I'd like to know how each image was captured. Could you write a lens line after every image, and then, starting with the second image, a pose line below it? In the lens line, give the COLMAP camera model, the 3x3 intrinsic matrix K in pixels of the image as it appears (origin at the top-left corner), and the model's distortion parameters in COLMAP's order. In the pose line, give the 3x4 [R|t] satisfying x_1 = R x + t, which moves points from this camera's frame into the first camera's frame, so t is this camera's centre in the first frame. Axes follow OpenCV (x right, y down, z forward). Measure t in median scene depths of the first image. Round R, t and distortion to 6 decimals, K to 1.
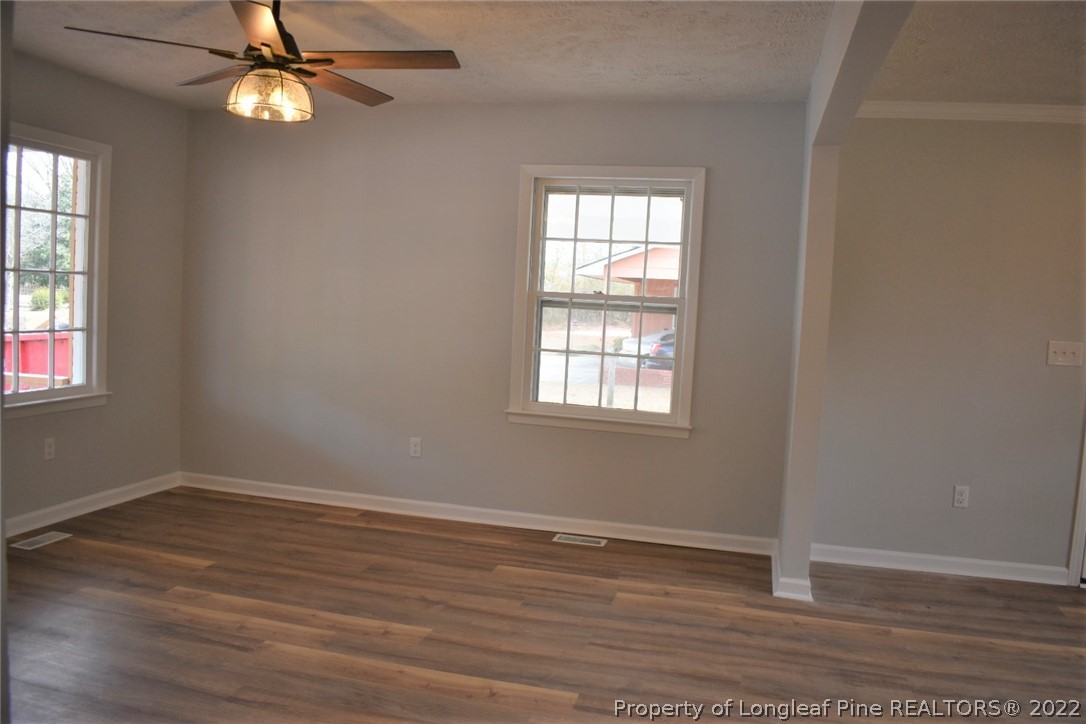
lens RADIAL K [[846.6, 0, 543.0], [0, 846.6, 362.0], [0, 0, 1]] dist [-0.096847, 0.011719]
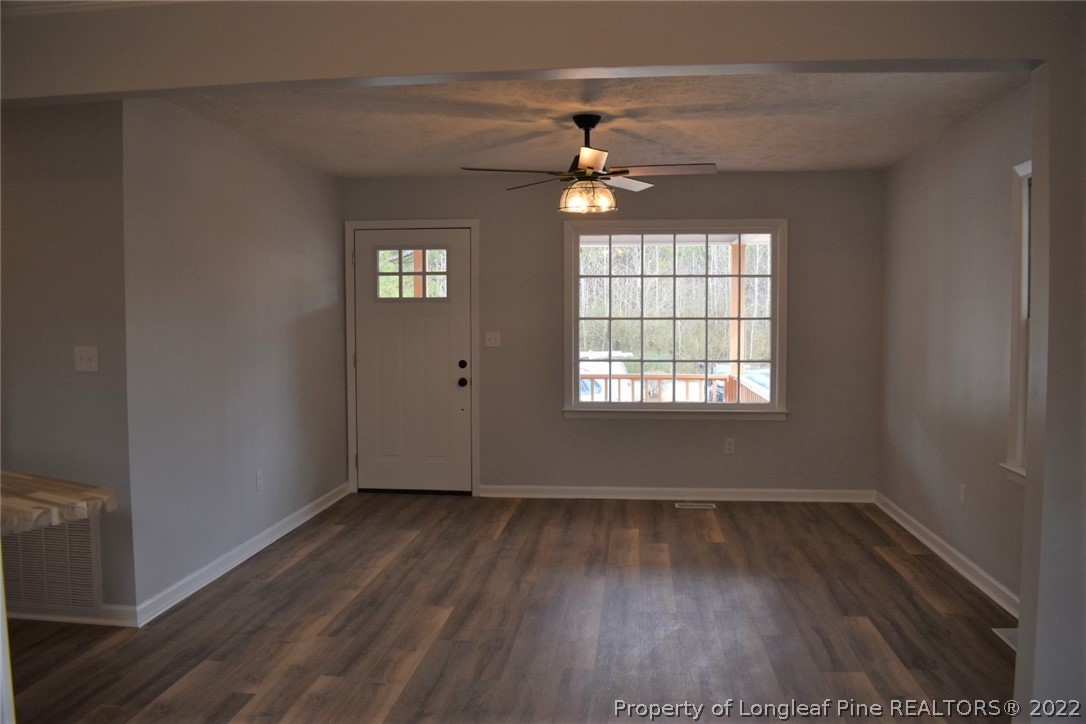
lens RADIAL K [[846.6, 0, 543.0], [0, 846.6, 362.0], [0, 0, 1]] dist [-0.096847, 0.011719]
pose [[0.128638, 0.004036, -0.991683, 0.768279], [-0.067621, 0.997700, -0.004711, -0.007058], [0.989383, 0.067665, 0.128615, 0.501081]]
